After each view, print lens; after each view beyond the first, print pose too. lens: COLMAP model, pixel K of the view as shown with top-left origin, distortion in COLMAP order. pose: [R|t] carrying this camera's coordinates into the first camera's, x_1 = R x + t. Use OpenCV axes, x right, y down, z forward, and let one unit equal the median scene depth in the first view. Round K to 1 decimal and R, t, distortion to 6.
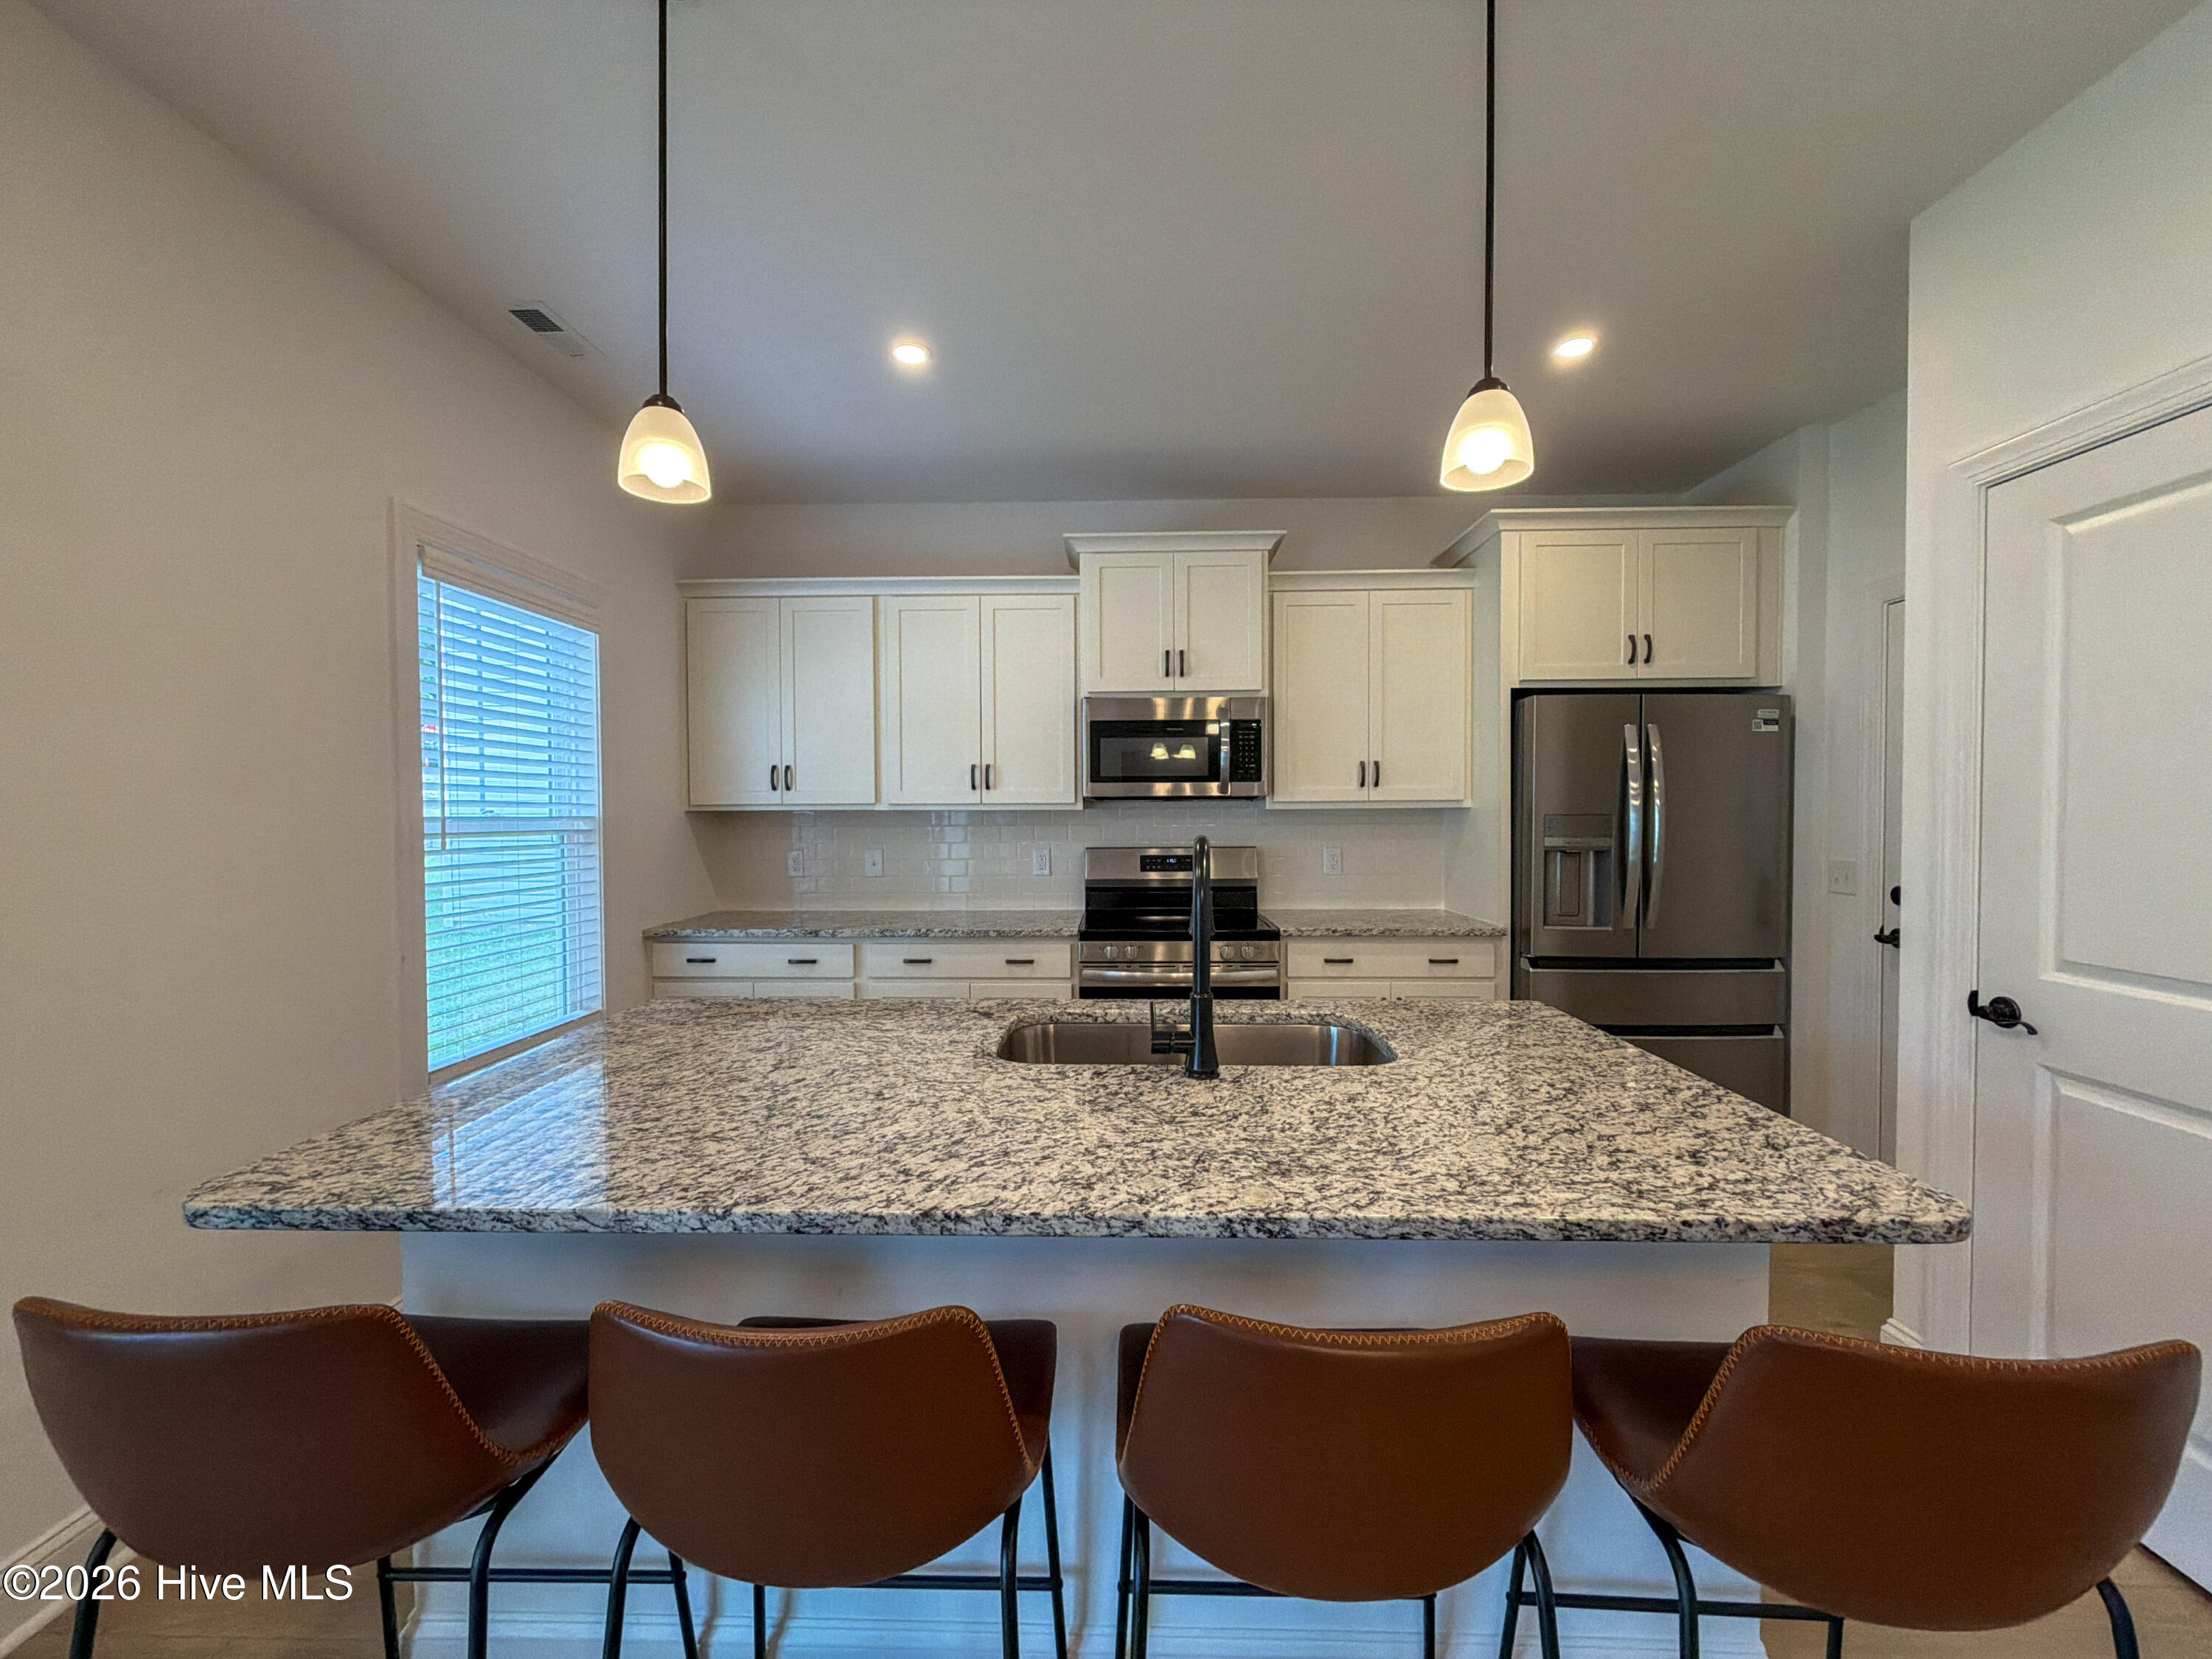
lens RADIAL K [[882.4, 0, 1106.3], [0, 882.4, 826.7], [0, 0, 1]] dist [0.000500, -0.000127]
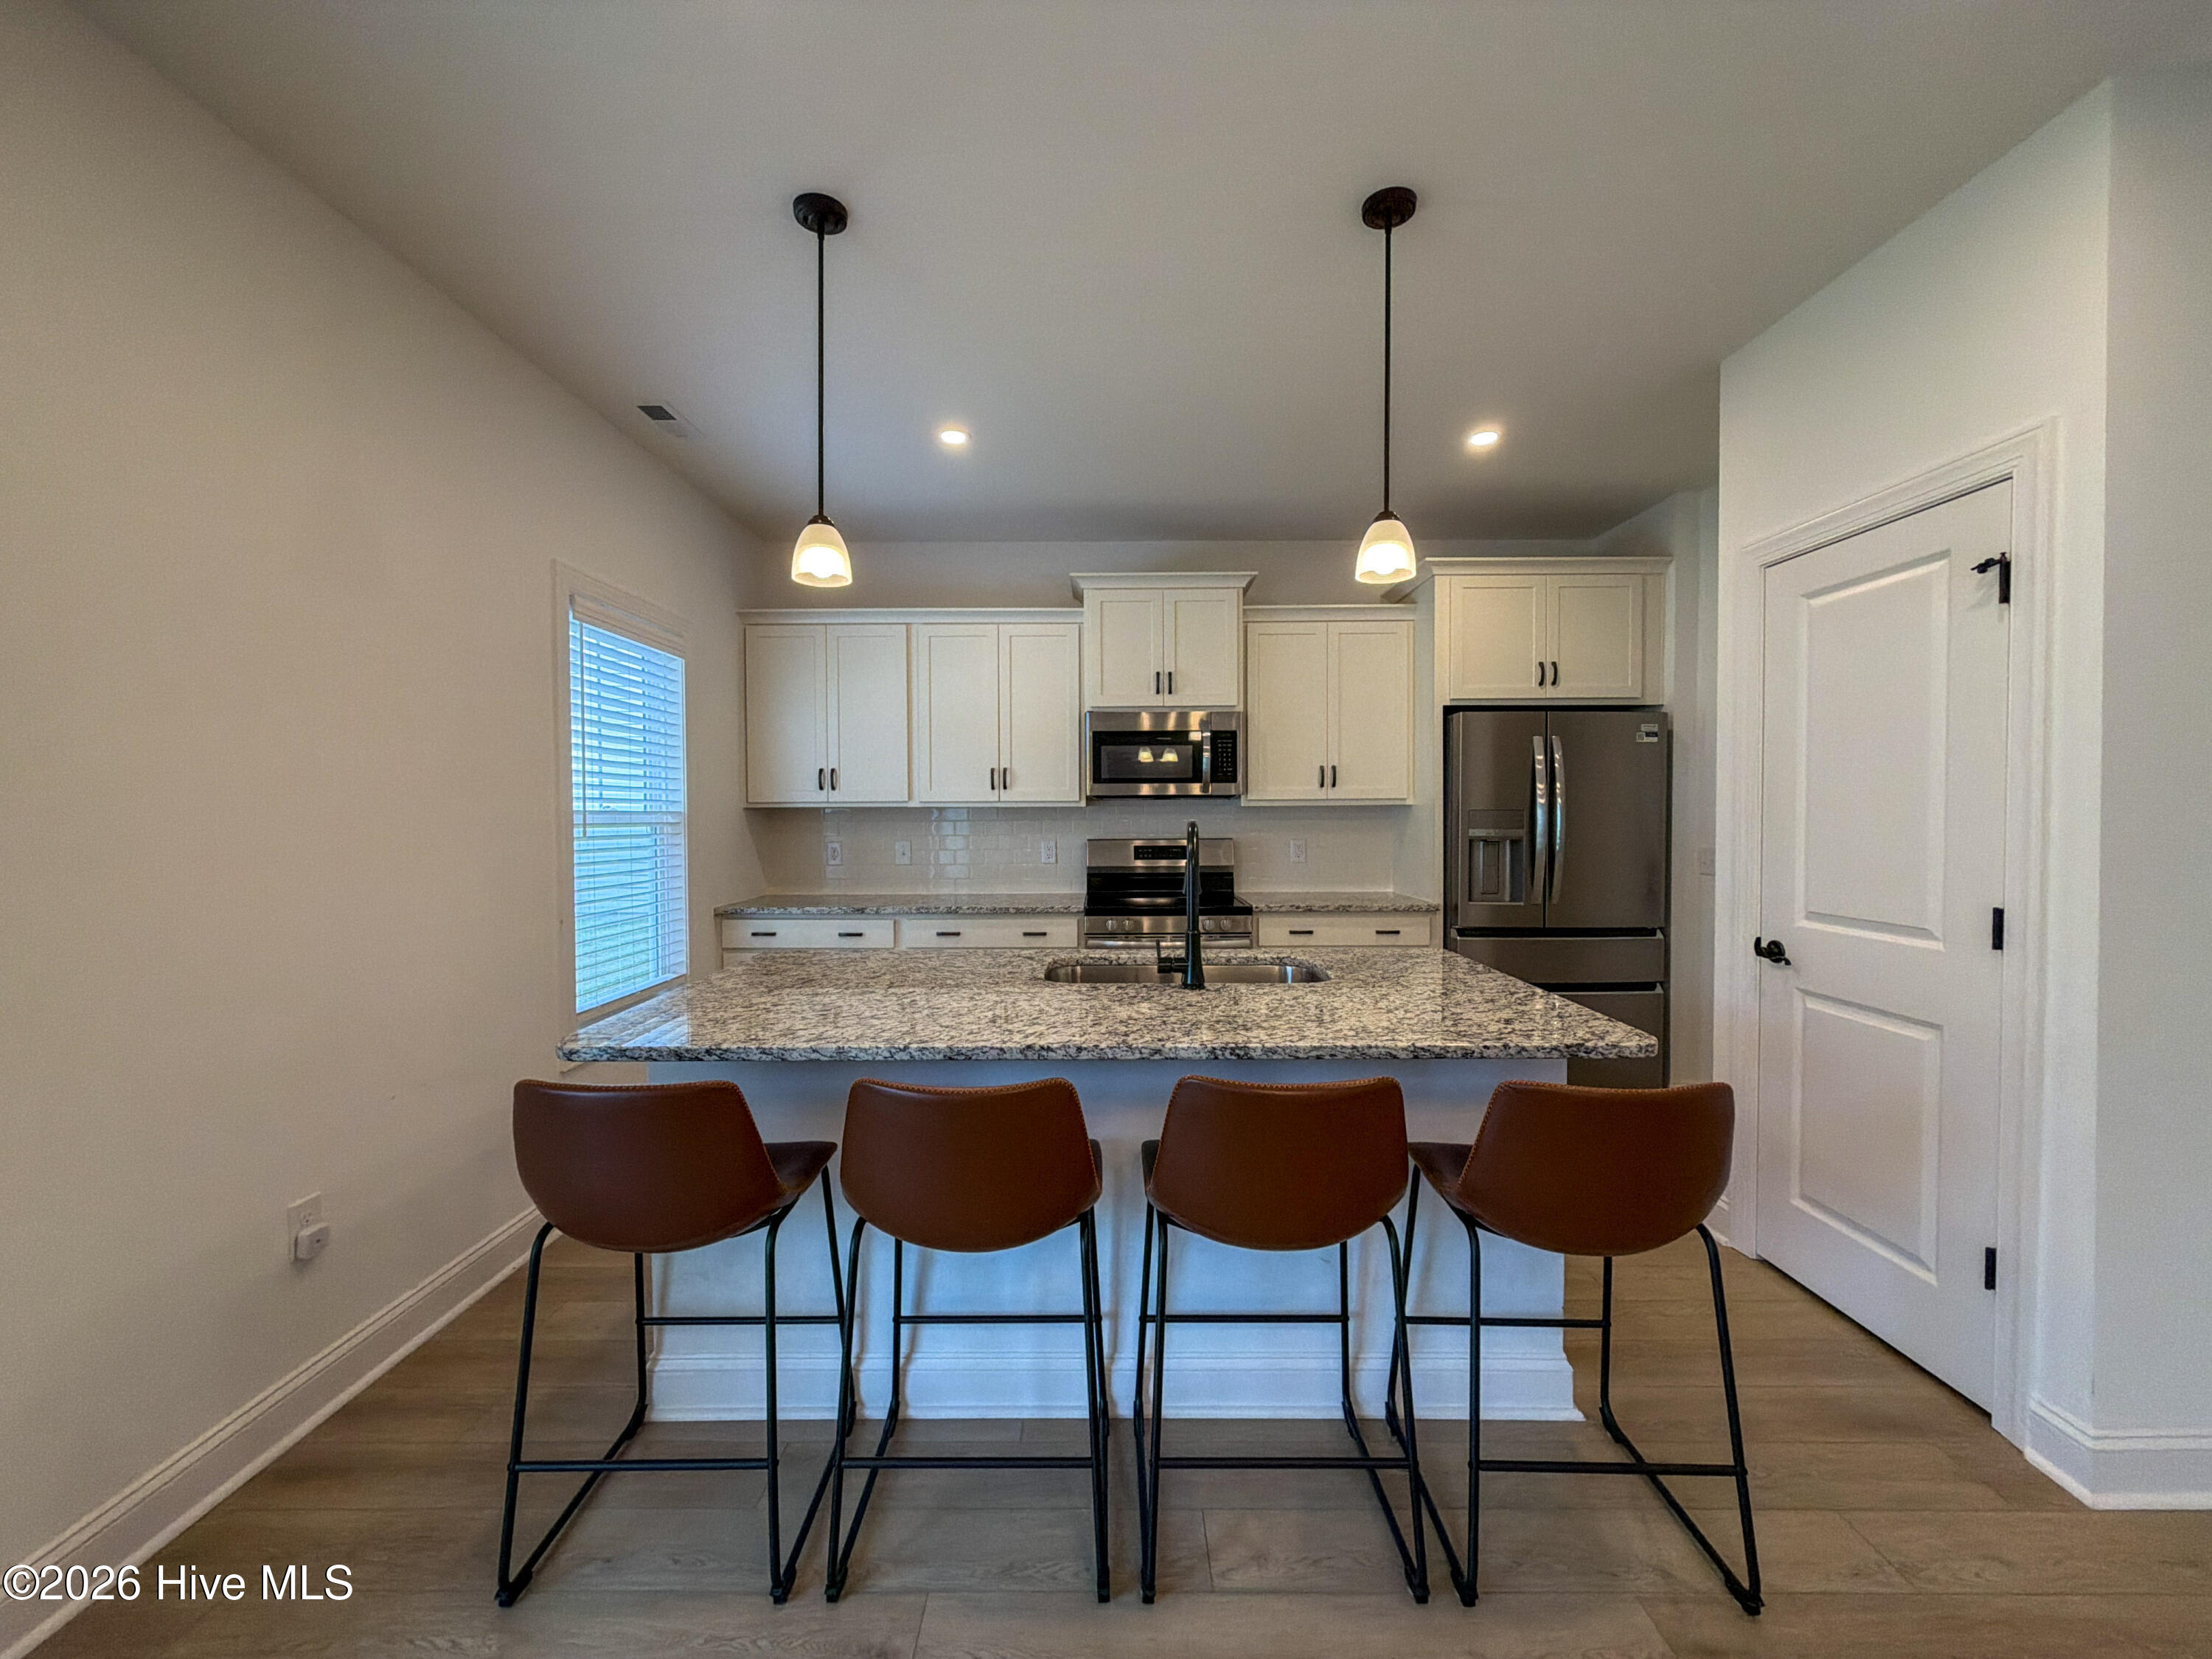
lens RADIAL K [[882.4, 0, 1106.3], [0, 882.4, 826.7], [0, 0, 1]] dist [0.000500, -0.000127]
pose [[0.999720, -0.000338, 0.023642, -0.031922], [0.000364, 0.999999, -0.001092, 0.010317], [-0.023642, 0.001100, 0.999720, -0.205573]]
